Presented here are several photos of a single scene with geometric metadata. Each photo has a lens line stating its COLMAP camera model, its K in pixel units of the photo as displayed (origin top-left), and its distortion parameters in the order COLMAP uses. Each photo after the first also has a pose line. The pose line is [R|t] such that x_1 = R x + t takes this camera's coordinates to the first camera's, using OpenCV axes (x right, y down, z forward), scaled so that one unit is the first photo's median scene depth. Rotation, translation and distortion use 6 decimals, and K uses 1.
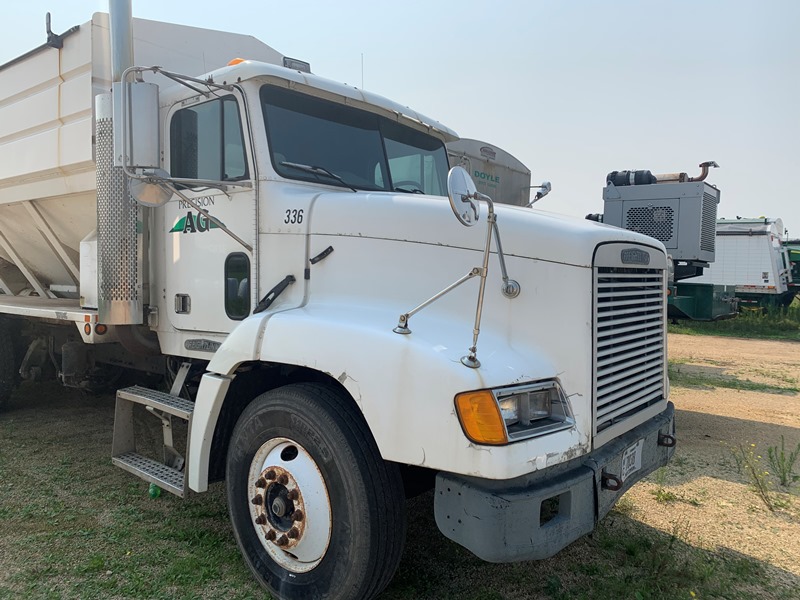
lens RADIAL K [[599.0, 0, 401.4], [0, 599.0, 297.5], [0, 0, 1]] dist [0.057384, -0.036286]
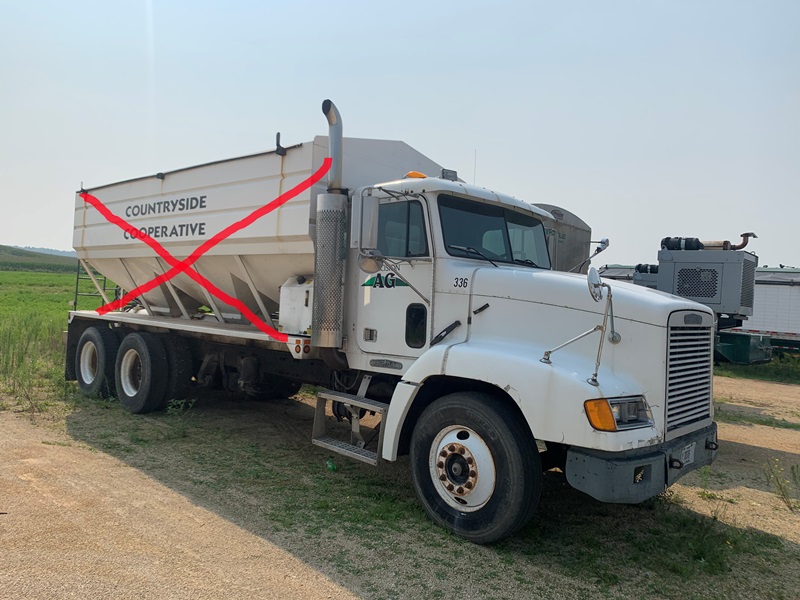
lens RADIAL K [[599.0, 0, 395.4], [0, 599.0, 298.6], [0, 0, 1]] dist [0.057384, -0.036286]
pose [[0.997281, 0.039196, -0.062412, -0.235021], [-0.042009, 0.998129, -0.044416, -0.018138], [0.060554, 0.046917, 0.997062, -0.501421]]
